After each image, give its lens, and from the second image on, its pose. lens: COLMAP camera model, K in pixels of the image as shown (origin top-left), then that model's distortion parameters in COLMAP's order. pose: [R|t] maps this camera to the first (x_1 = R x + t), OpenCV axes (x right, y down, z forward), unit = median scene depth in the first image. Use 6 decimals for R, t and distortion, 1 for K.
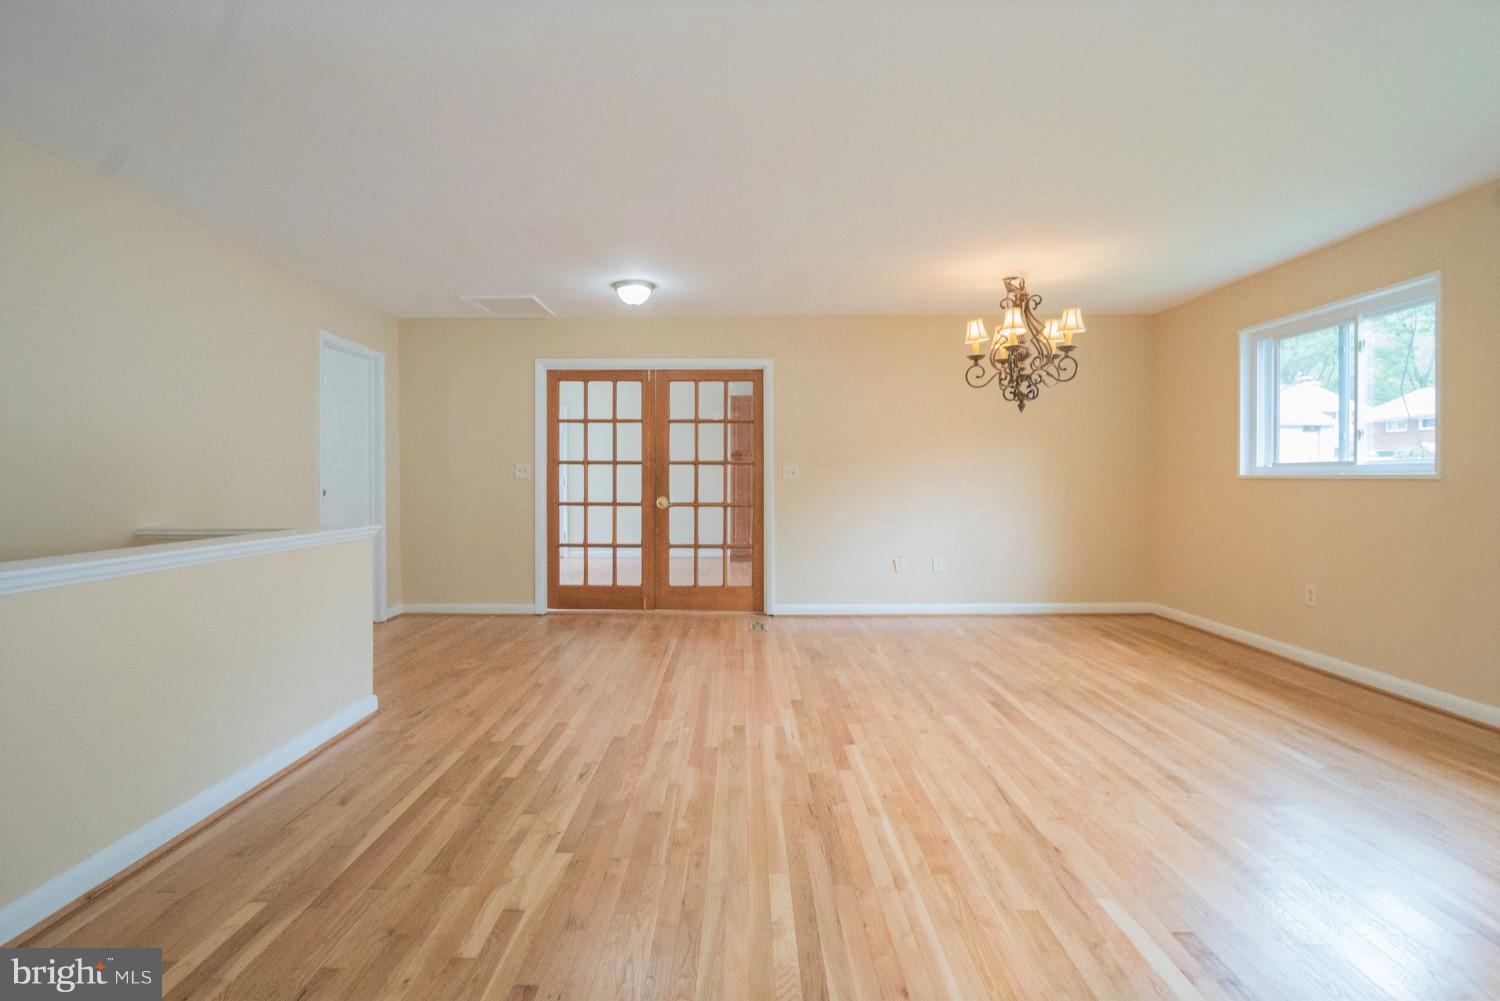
lens RADIAL K [[694.8, 0, 730.4], [0, 694.8, 492.0], [0, 0, 1]] dist [-0.020311, 0.000195]
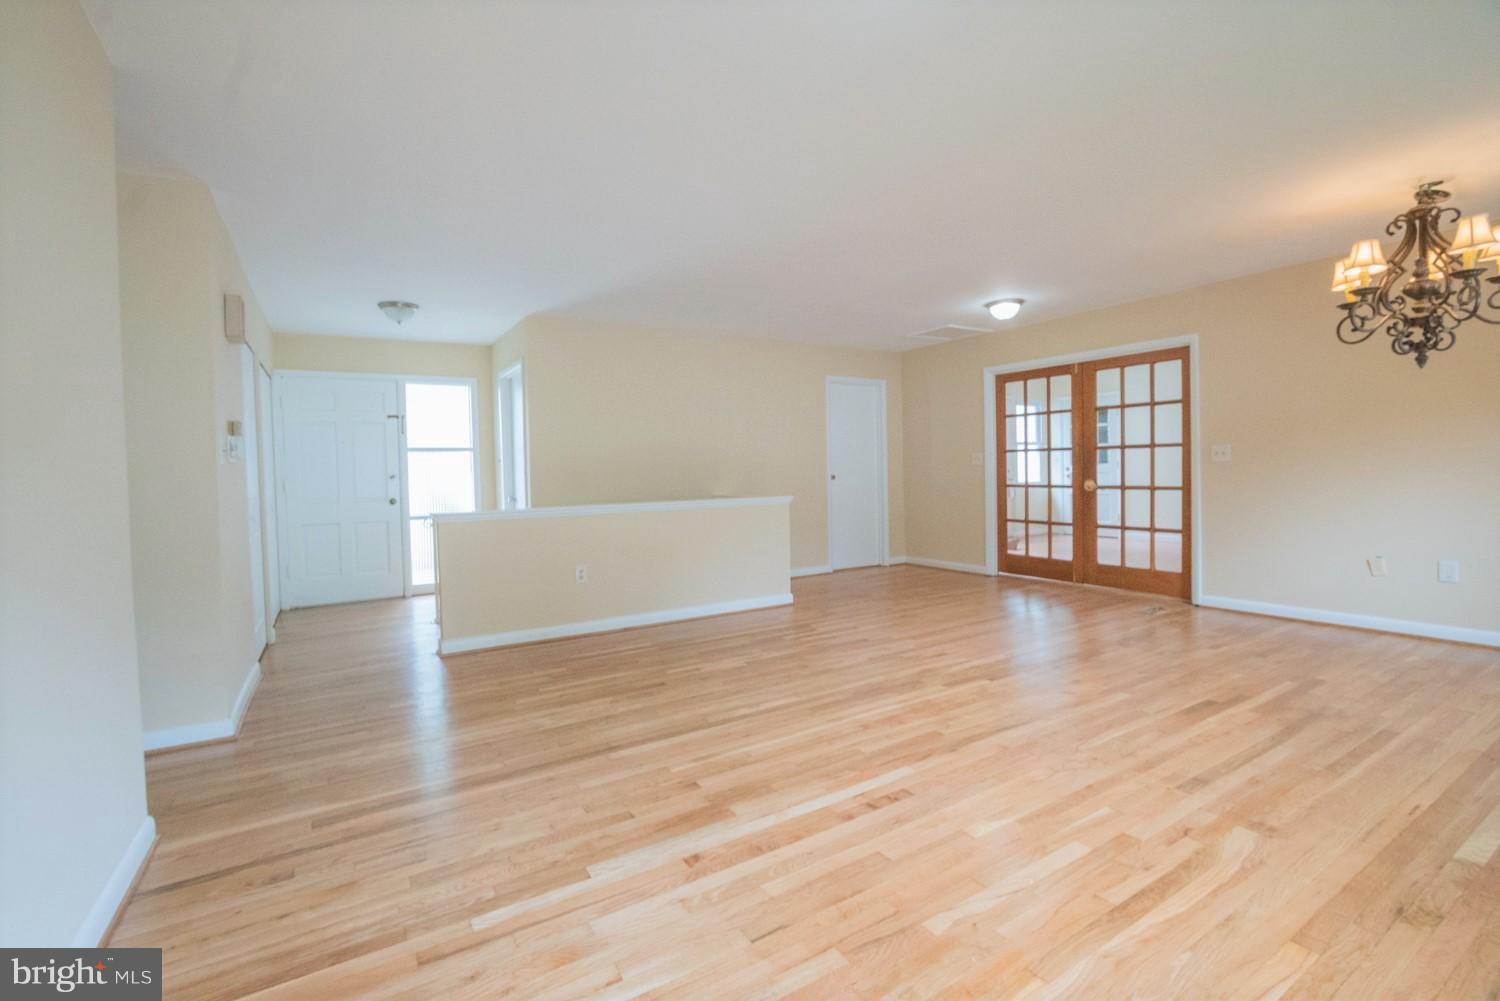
lens RADIAL K [[661.1, 0, 729.2], [0, 661.1, 485.8], [0, 0, 1]] dist [-0.023233, 0.001252]
pose [[0.525279, 0.008931, -0.850883, 0.614339], [0.004859, 0.999897, 0.013495, -0.000237], [0.850916, -0.011223, 0.525181, -0.003763]]
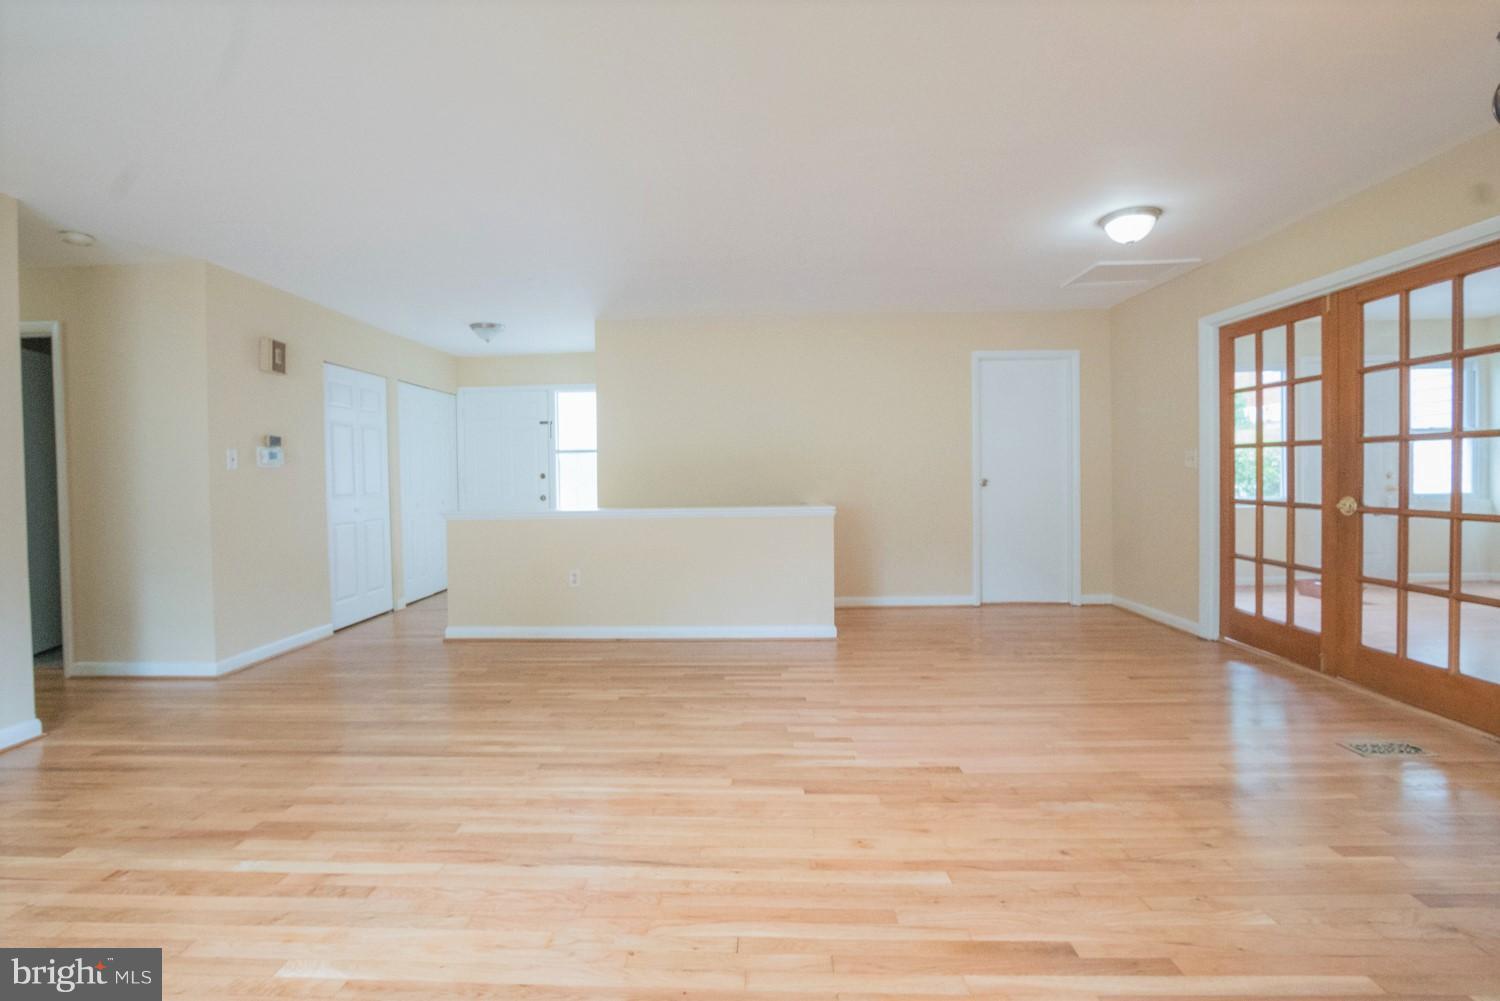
lens RADIAL K [[676.9, 0, 727.4], [0, 676.9, 487.4], [0, 0, 1]] dist [-0.019758, 0.000749]
pose [[-0.029359, 0.021245, -0.999343, 0.655340], [-0.004684, 0.999760, 0.021392, -0.014163], [0.999558, 0.005309, -0.029252, 0.615907]]
